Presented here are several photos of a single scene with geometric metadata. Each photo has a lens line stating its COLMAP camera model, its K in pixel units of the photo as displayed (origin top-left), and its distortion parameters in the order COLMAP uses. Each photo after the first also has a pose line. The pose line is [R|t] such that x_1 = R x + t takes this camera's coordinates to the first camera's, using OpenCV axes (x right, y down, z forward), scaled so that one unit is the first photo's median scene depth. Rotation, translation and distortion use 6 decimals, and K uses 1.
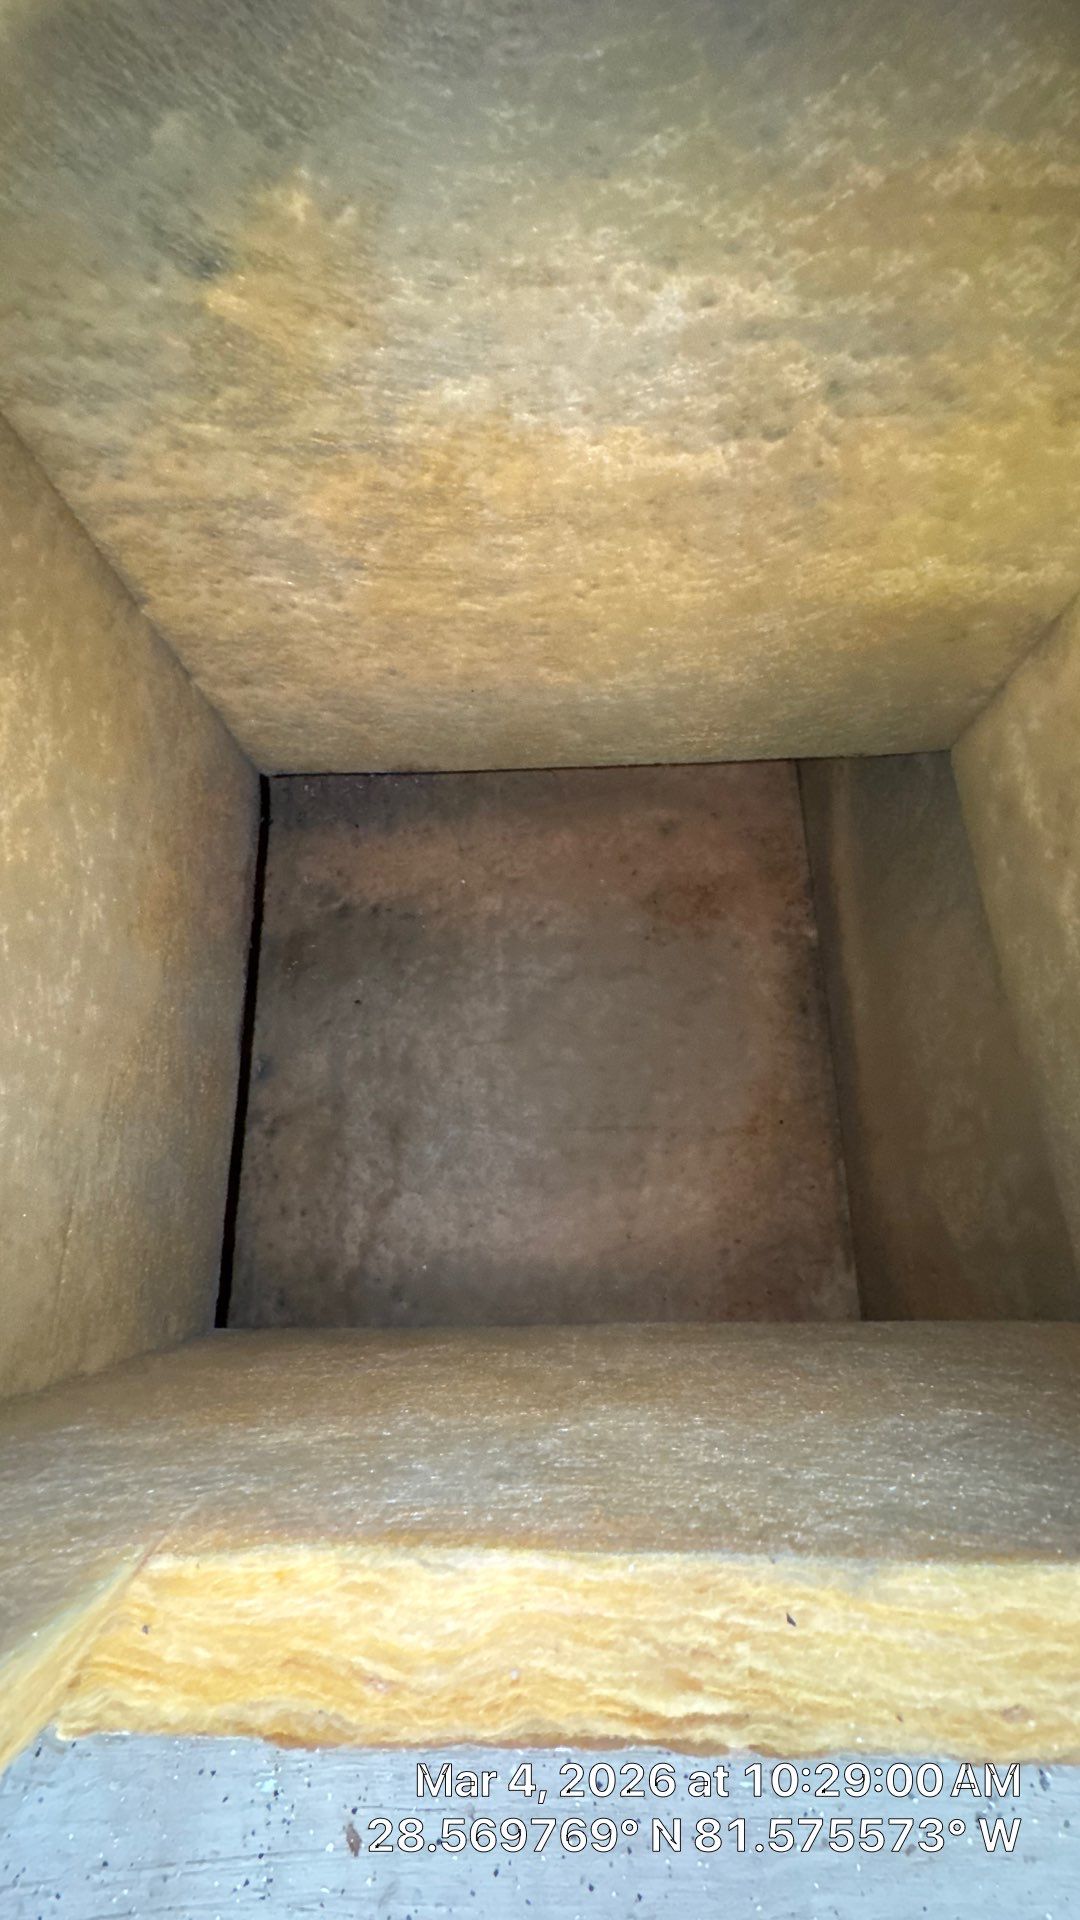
lens RADIAL K [[777.1, 0, 539.7], [0, 777.1, 964.4], [0, 0, 1]] dist [-0.002785, -0.000262]
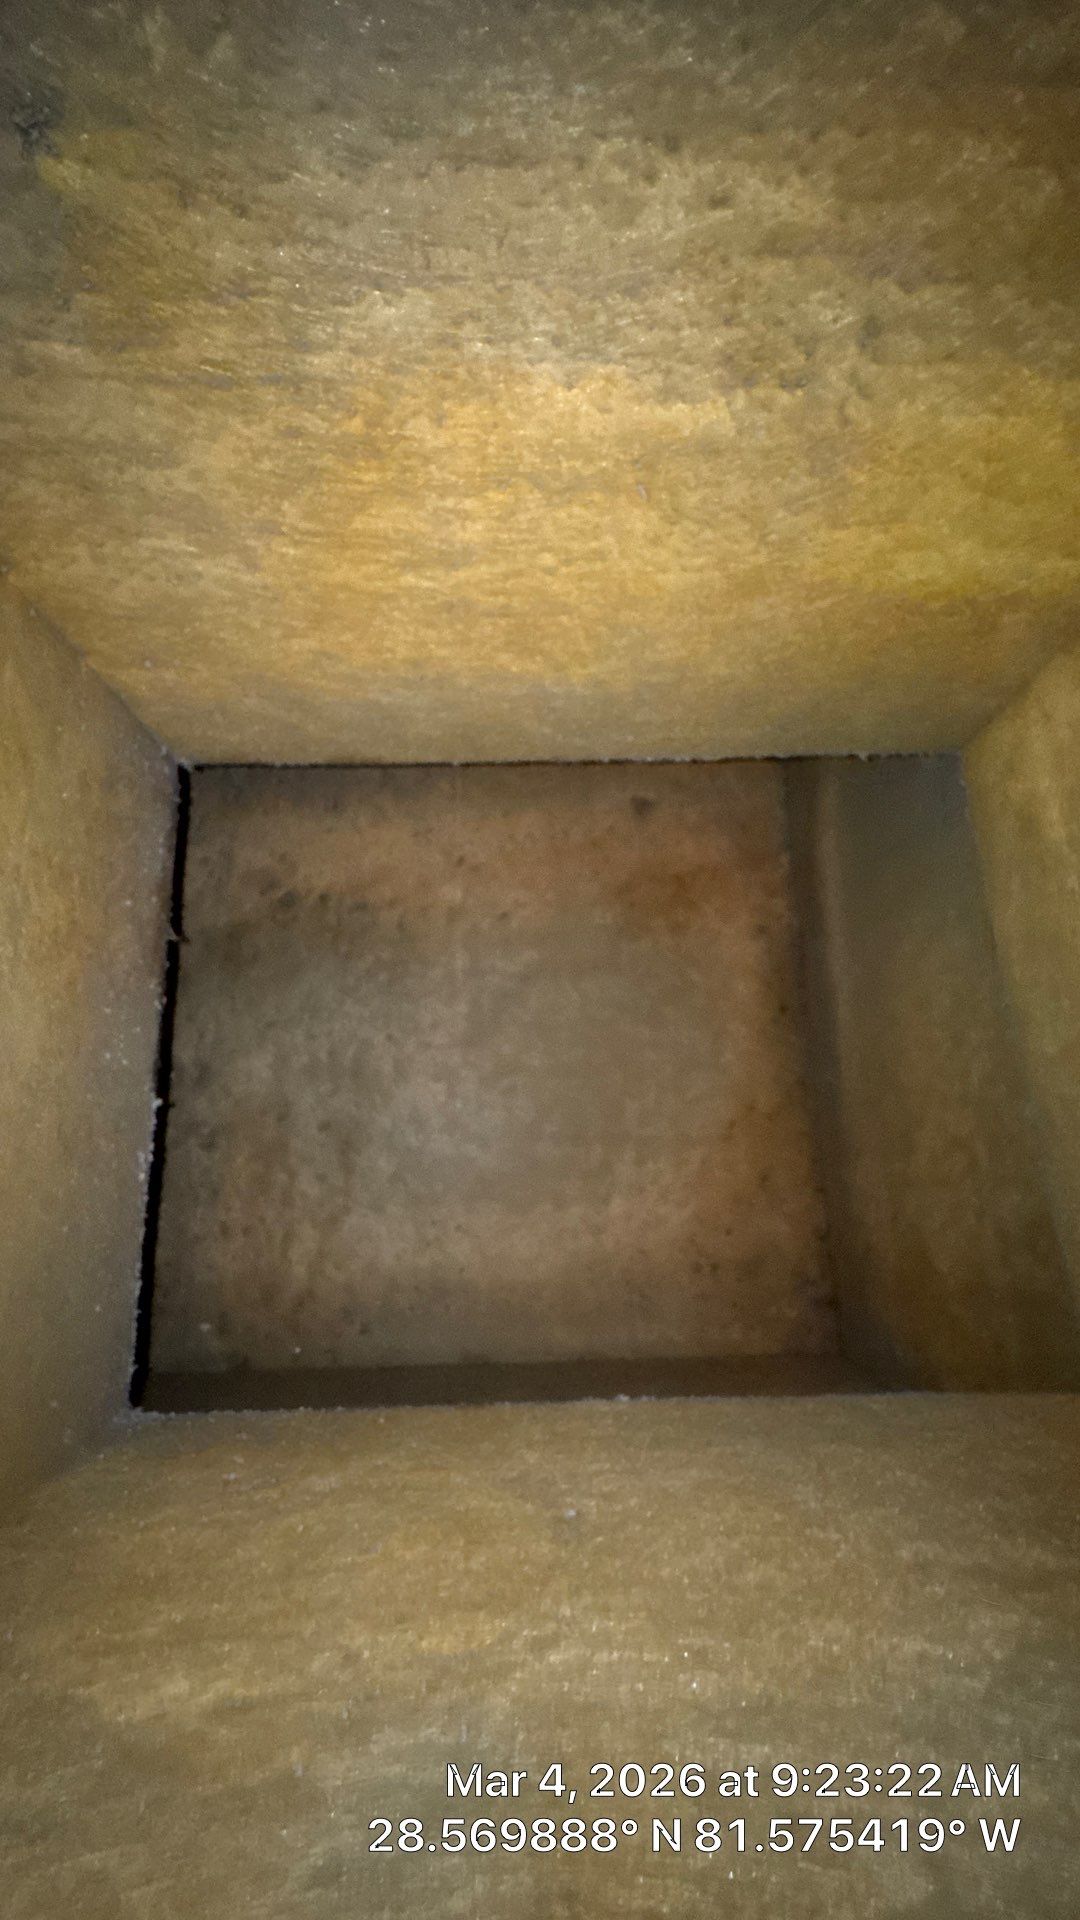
lens RADIAL K [[777.1, 0, 541.5], [0, 777.1, 956.4], [0, 0, 1]] dist [-0.002785, -0.000262]
pose [[0.998992, 0.003952, 0.044710, 0.008515], [-0.006517, 0.998331, 0.057383, -0.104122], [-0.044408, -0.057617, 0.997351, 0.136783]]
